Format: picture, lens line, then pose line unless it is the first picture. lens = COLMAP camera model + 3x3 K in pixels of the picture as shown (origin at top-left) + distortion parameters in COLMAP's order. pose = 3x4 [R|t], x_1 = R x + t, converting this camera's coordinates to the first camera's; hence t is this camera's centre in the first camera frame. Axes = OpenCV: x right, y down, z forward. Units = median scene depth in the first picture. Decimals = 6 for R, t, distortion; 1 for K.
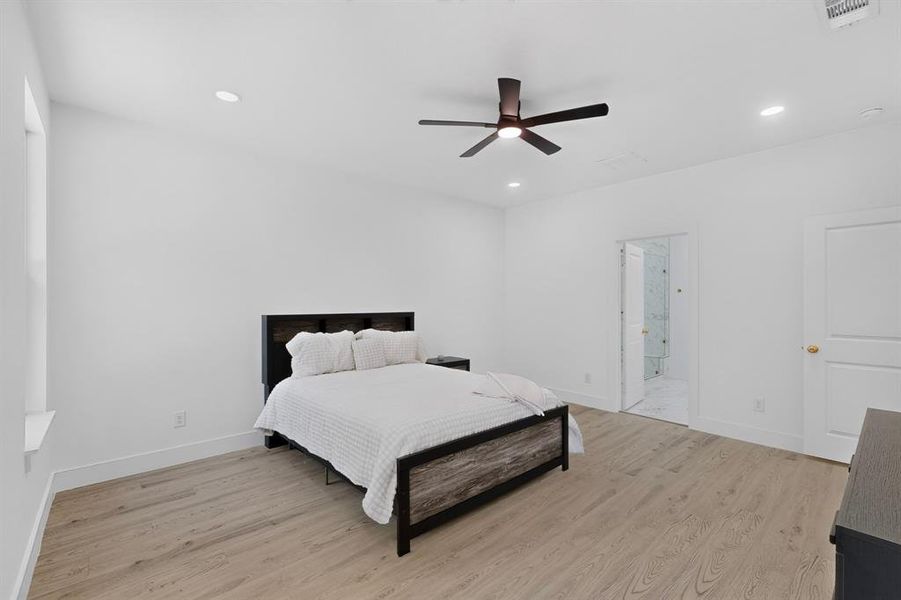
lens RADIAL K [[389.5, 0, 455.1], [0, 389.5, 301.8], [0, 0, 1]] dist [-0.001257, 0.000335]
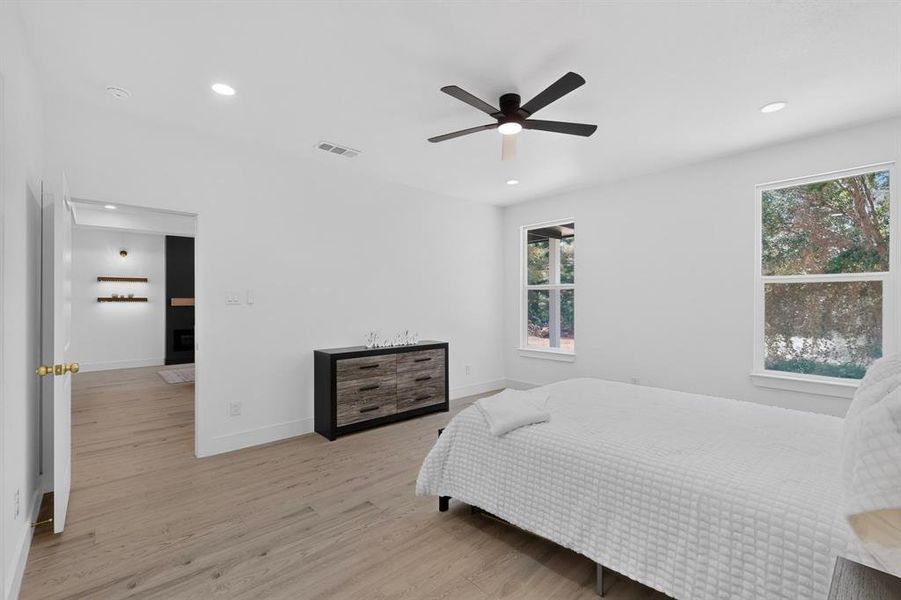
lens RADIAL K [[389.5, 0, 455.1], [0, 389.5, 301.8], [0, 0, 1]] dist [-0.001257, 0.000335]
pose [[-0.999940, -0.001505, -0.010849, 0.306141], [-0.001465, 0.999992, -0.003694, 0.012261], [0.010855, -0.003678, -0.999934, 2.051400]]
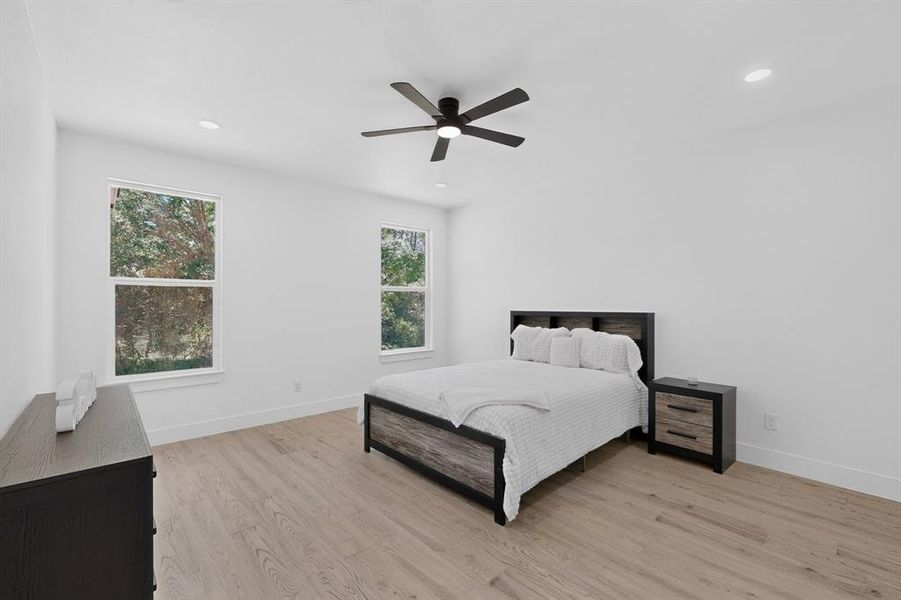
lens RADIAL K [[389.5, 0, 455.1], [0, 389.5, 301.8], [0, 0, 1]] dist [-0.001257, 0.000335]
pose [[0.007937, -0.003557, -0.999962, 1.182334], [0.007253, 0.999968, -0.003499, 0.005918], [0.999942, -0.007225, 0.007962, 1.039186]]
